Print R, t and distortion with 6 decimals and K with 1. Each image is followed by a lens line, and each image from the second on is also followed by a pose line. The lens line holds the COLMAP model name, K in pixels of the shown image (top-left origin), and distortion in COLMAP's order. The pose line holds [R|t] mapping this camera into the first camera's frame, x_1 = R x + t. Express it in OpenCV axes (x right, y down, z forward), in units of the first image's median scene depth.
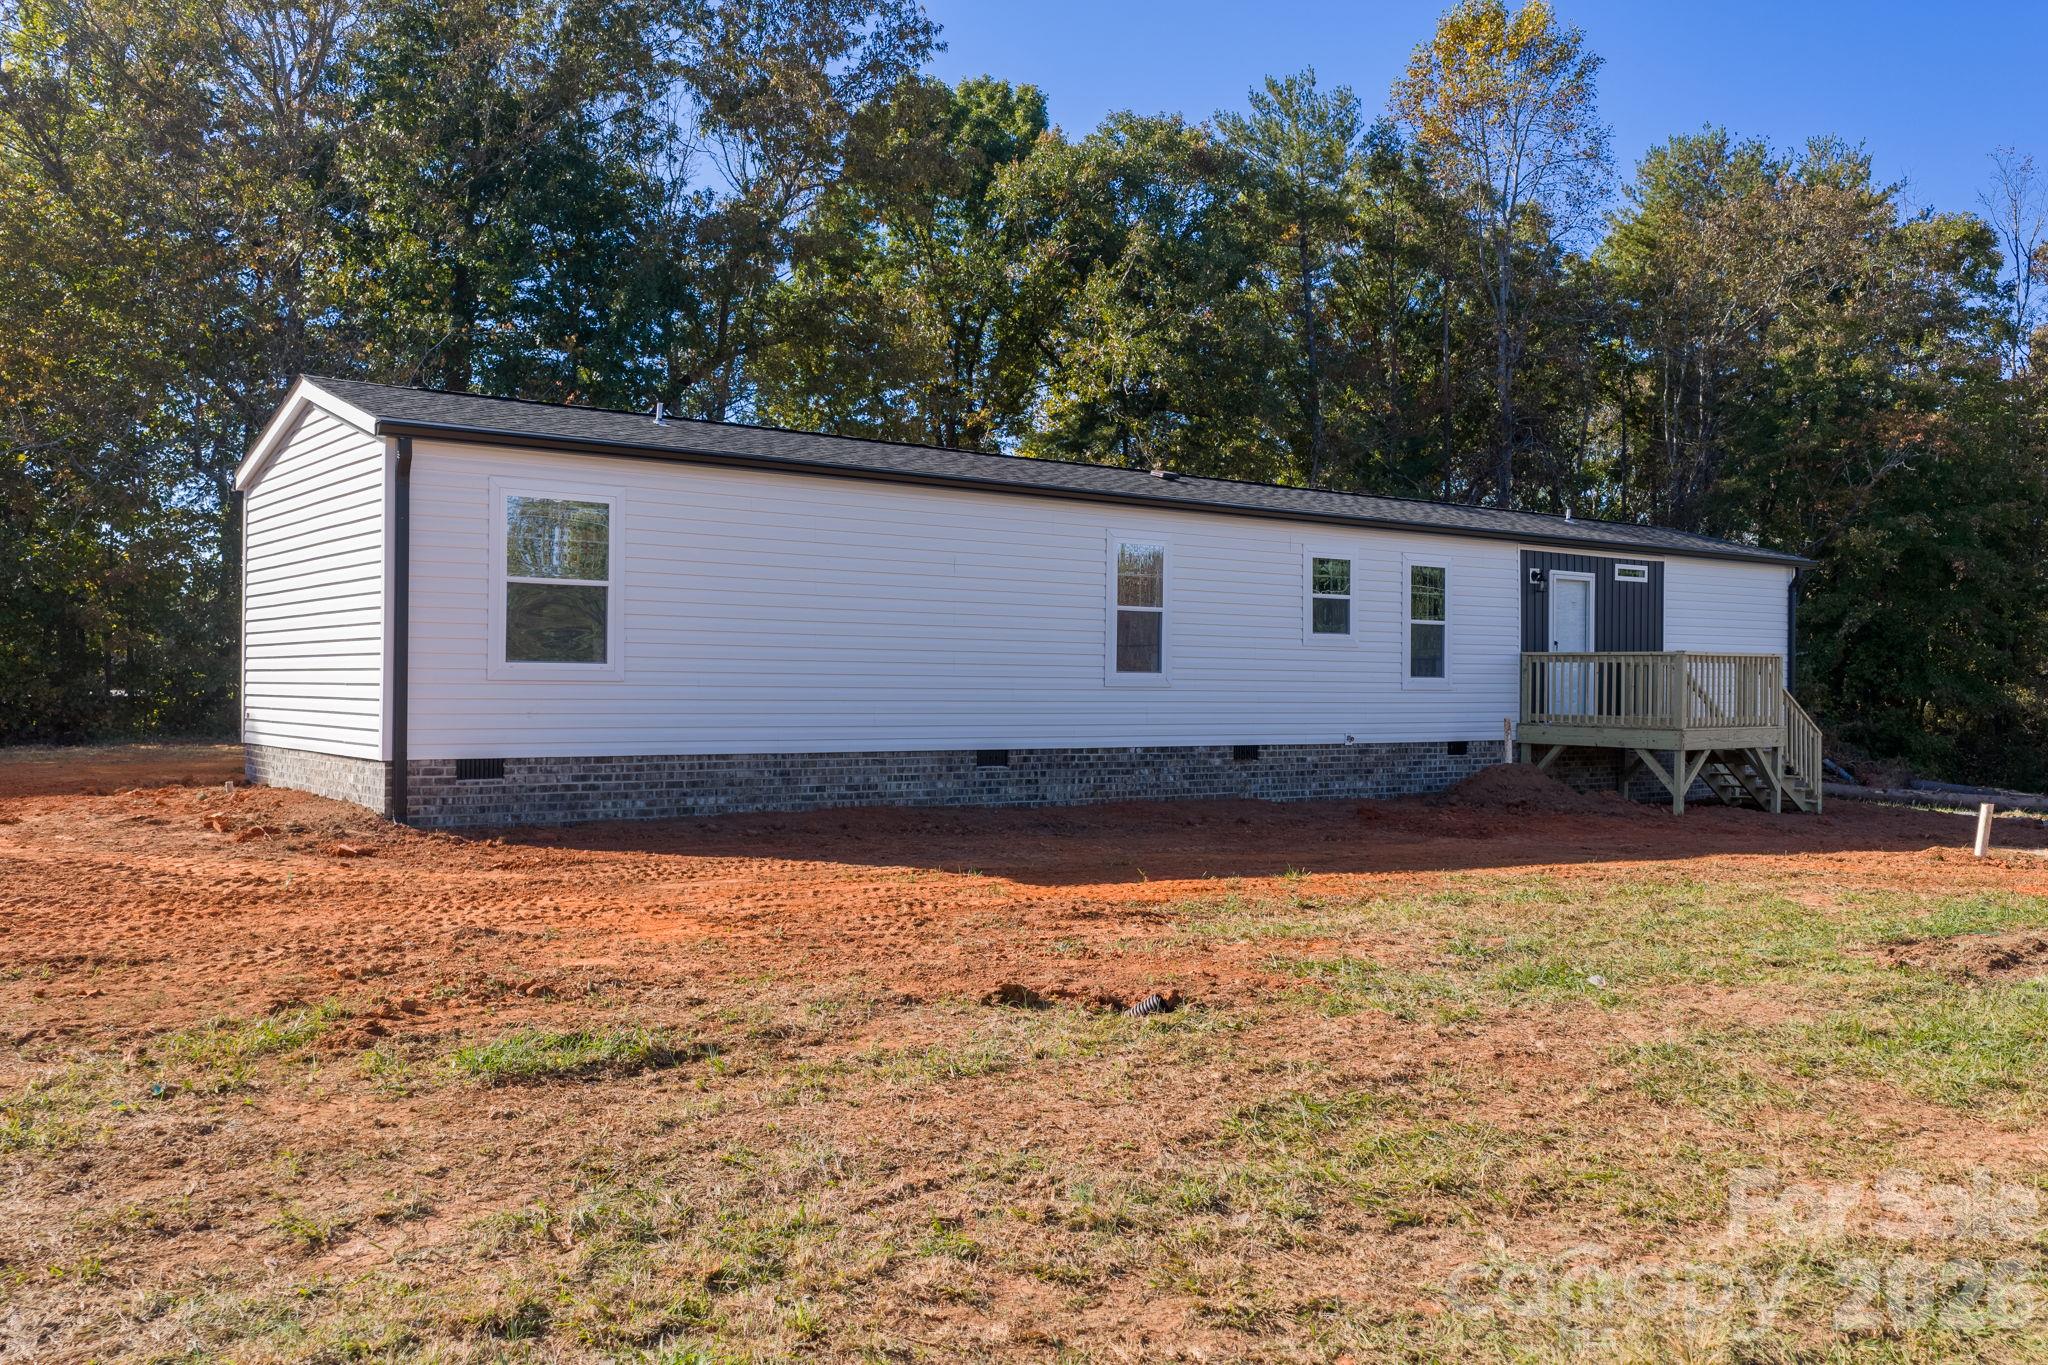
lens RADIAL K [[1696.7, 0, 1021.3], [0, 1696.7, 683.3], [0, 0, 1]] dist [0.018390, -0.032223]
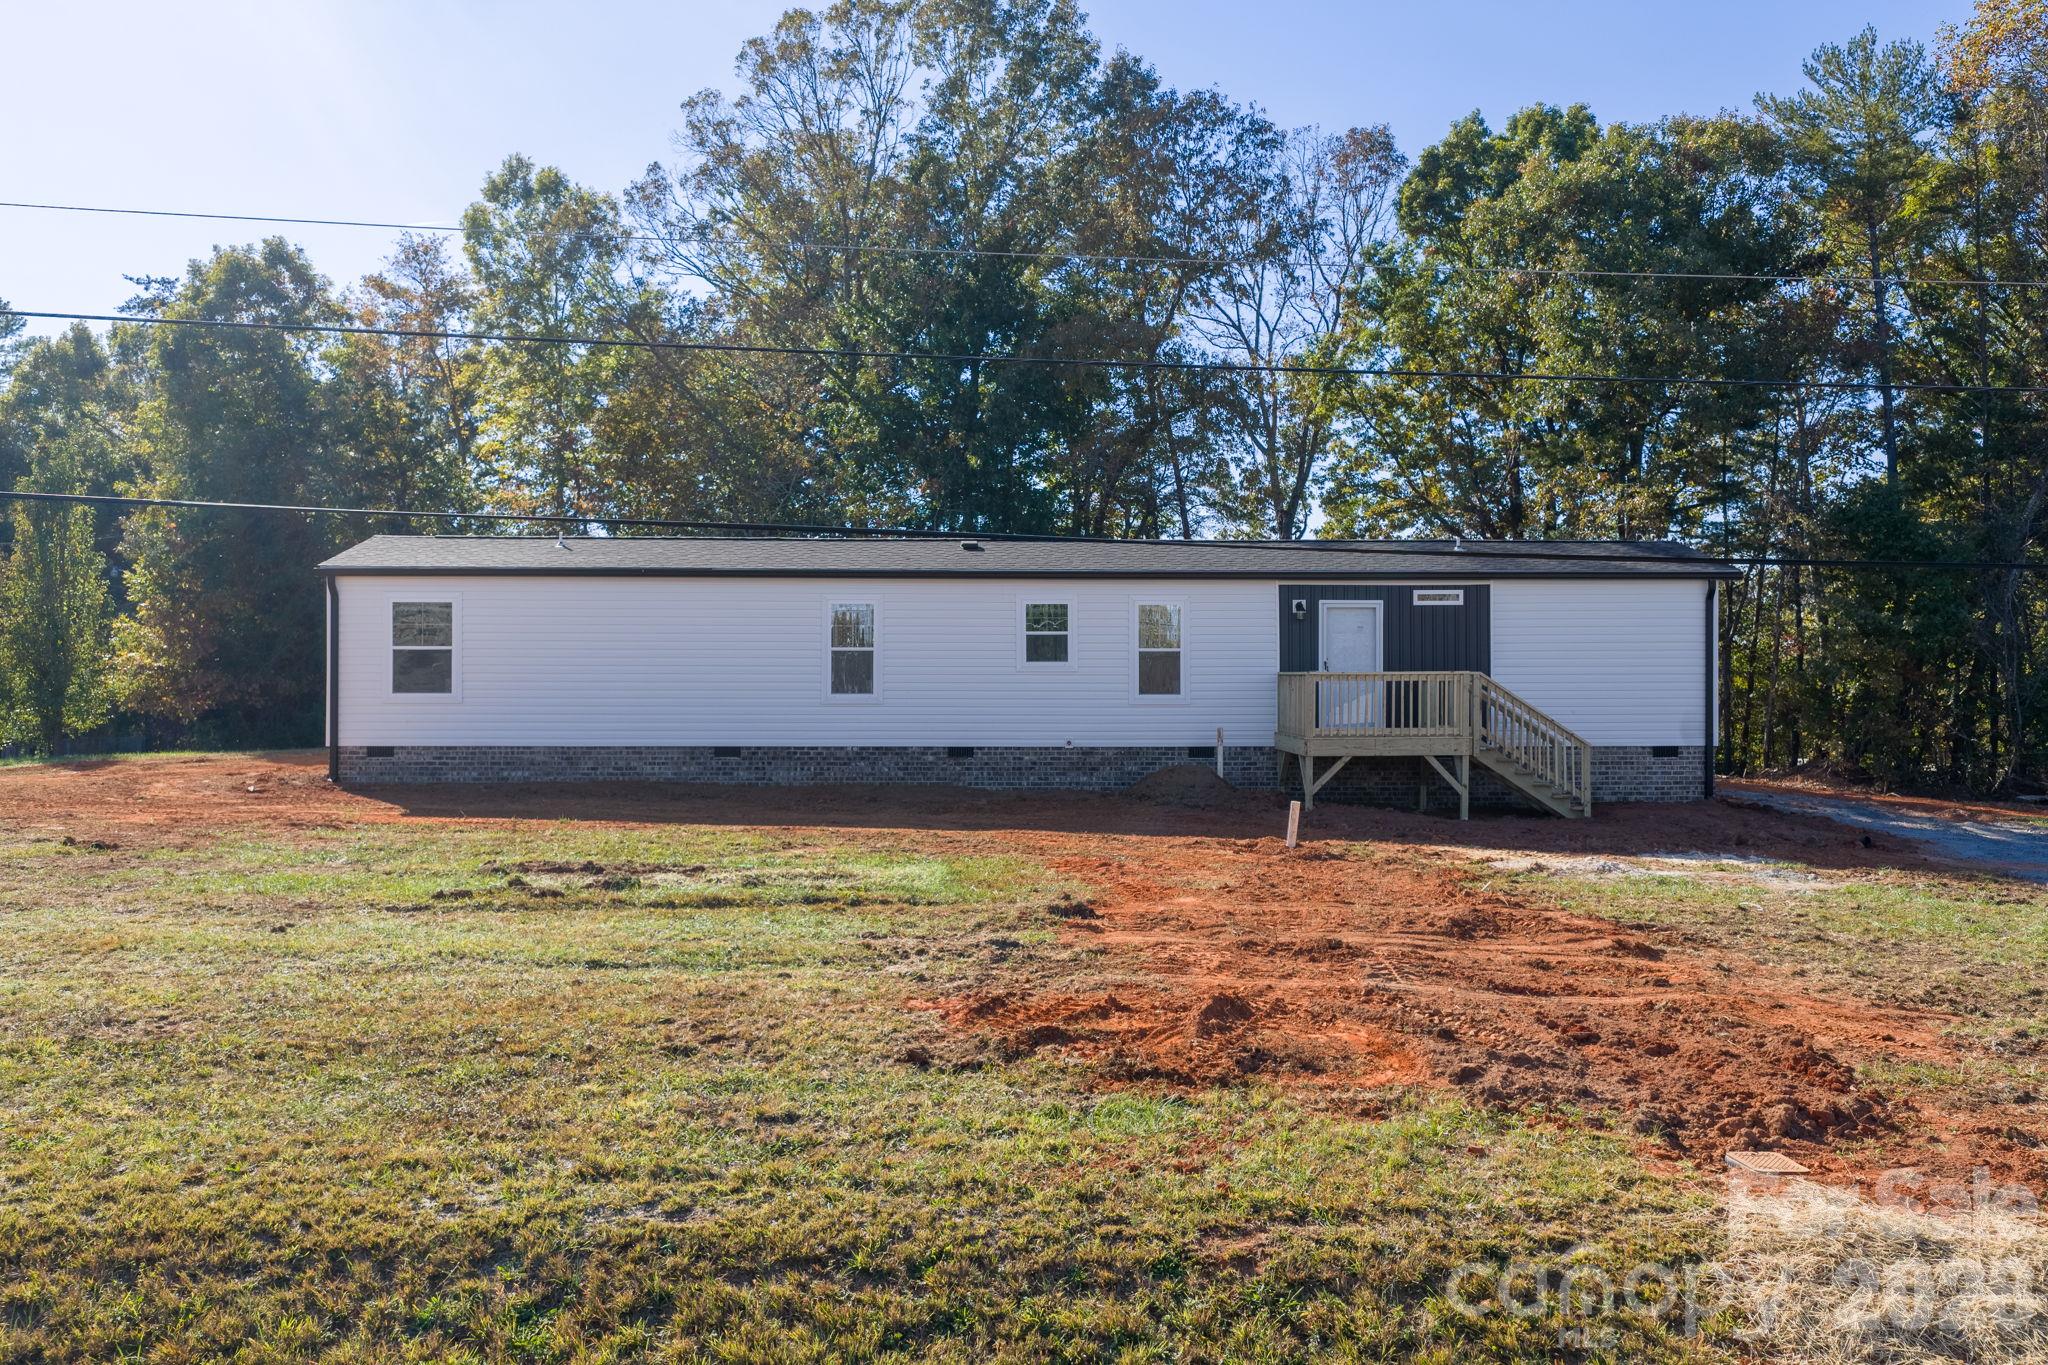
lens RADIAL K [[1696.7, 0, 1021.5], [0, 1696.7, 684.3], [0, 0, 1]] dist [0.018390, -0.032223]
pose [[0.817629, -0.008125, -0.575688, 0.779410], [0.007001, 0.999967, -0.004170, -0.005817], [0.575702, -0.000621, 0.817659, -0.060192]]
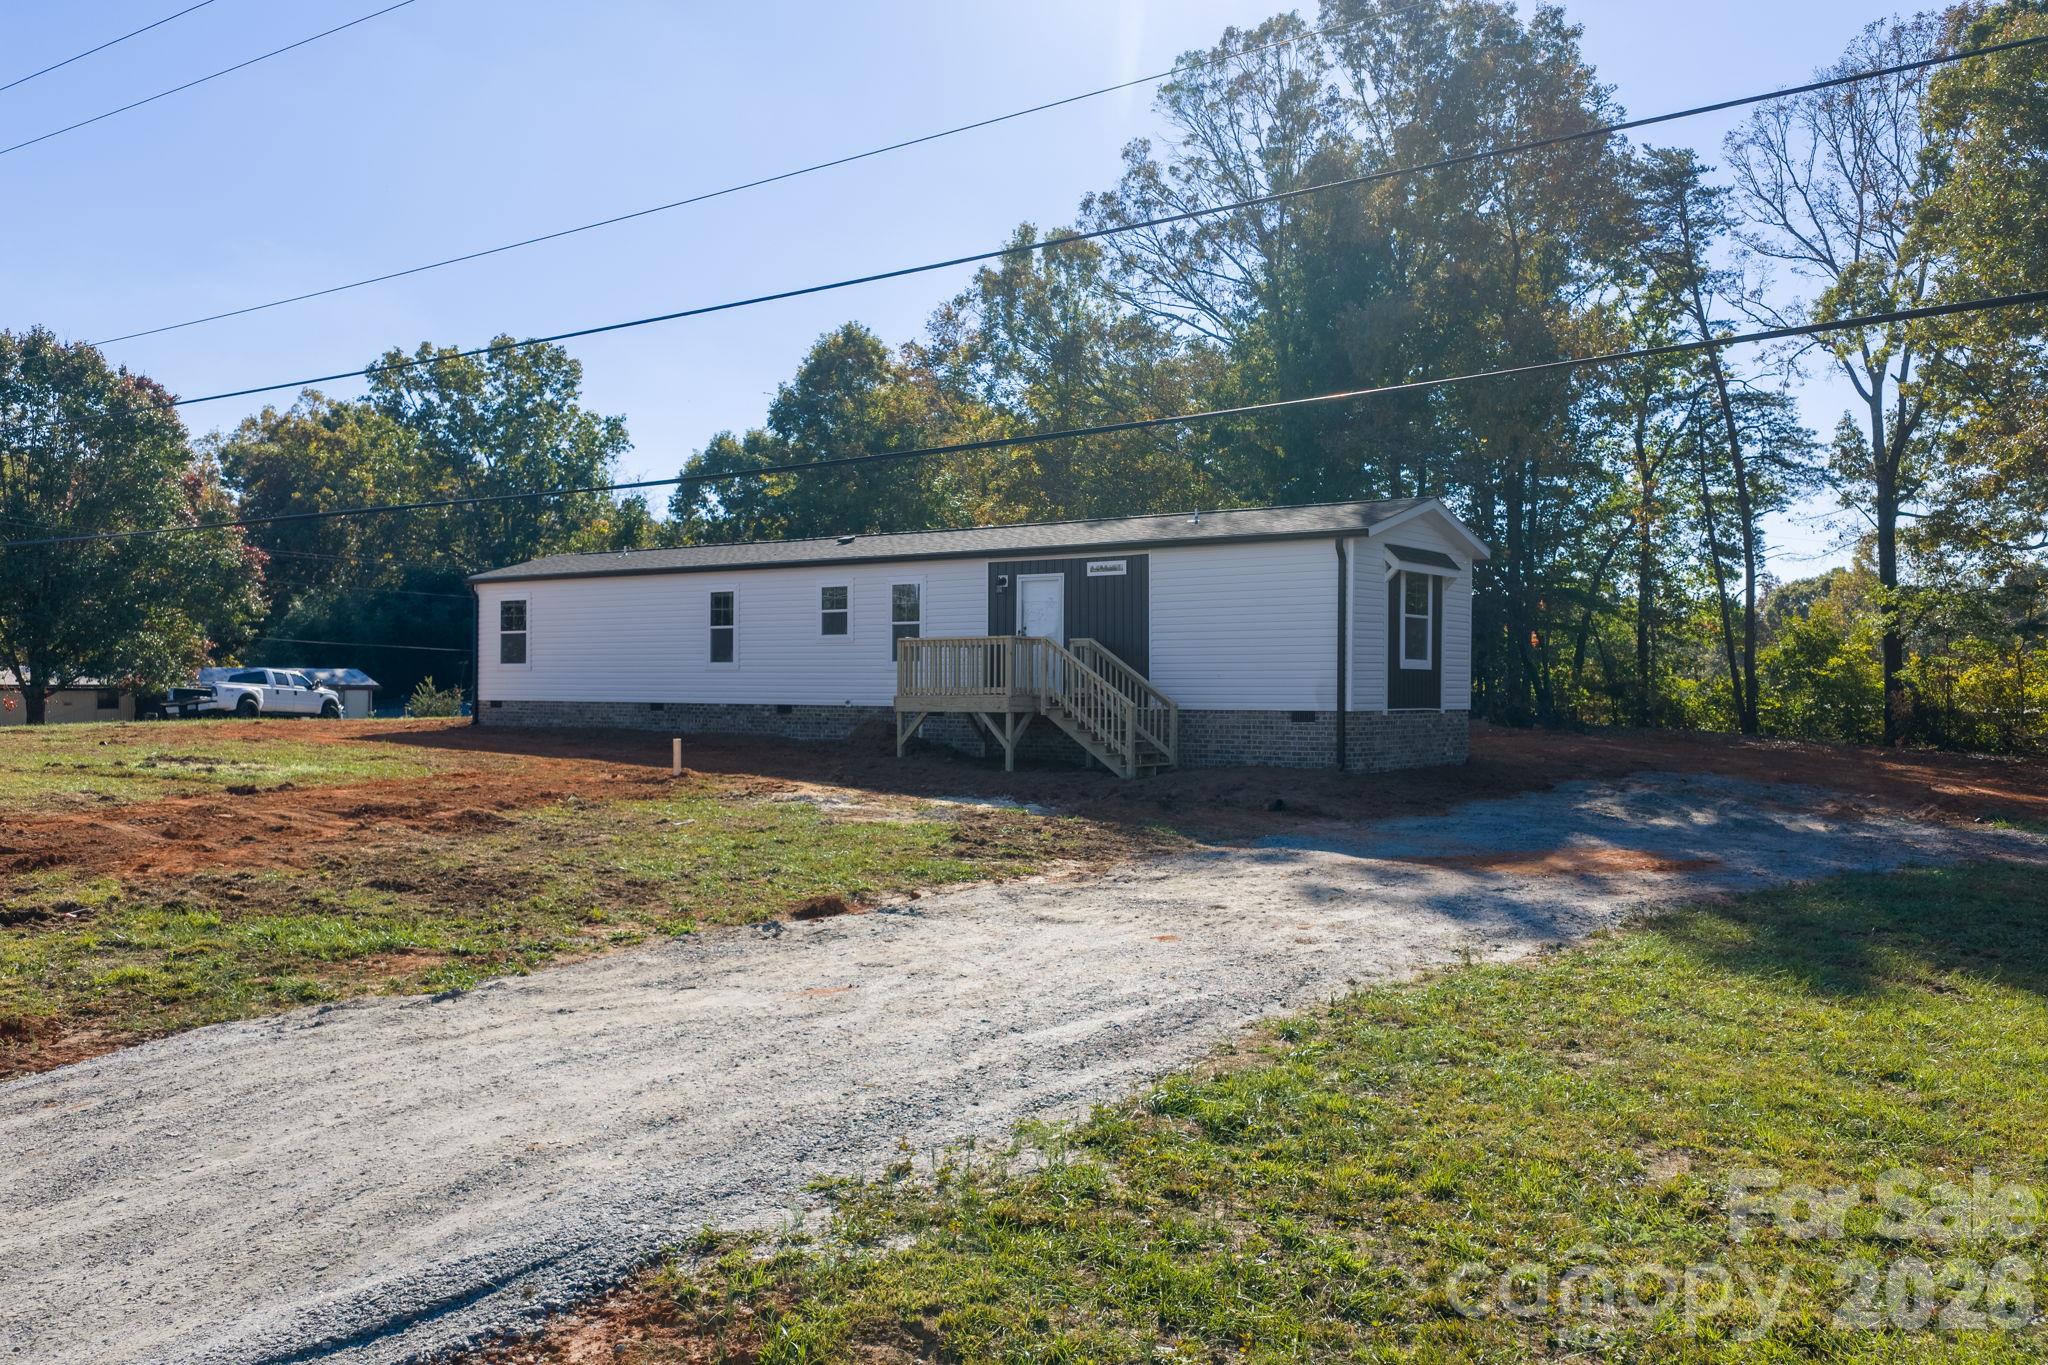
lens RADIAL K [[1696.7, 0, 1027.1], [0, 1696.7, 678.9], [0, 0, 1]] dist [0.018390, -0.032223]
pose [[0.289579, -0.010792, -0.957093, 1.475988], [0.000894, 0.999939, -0.011005, 0.024456], [0.957154, 0.002331, 0.289571, 0.613292]]
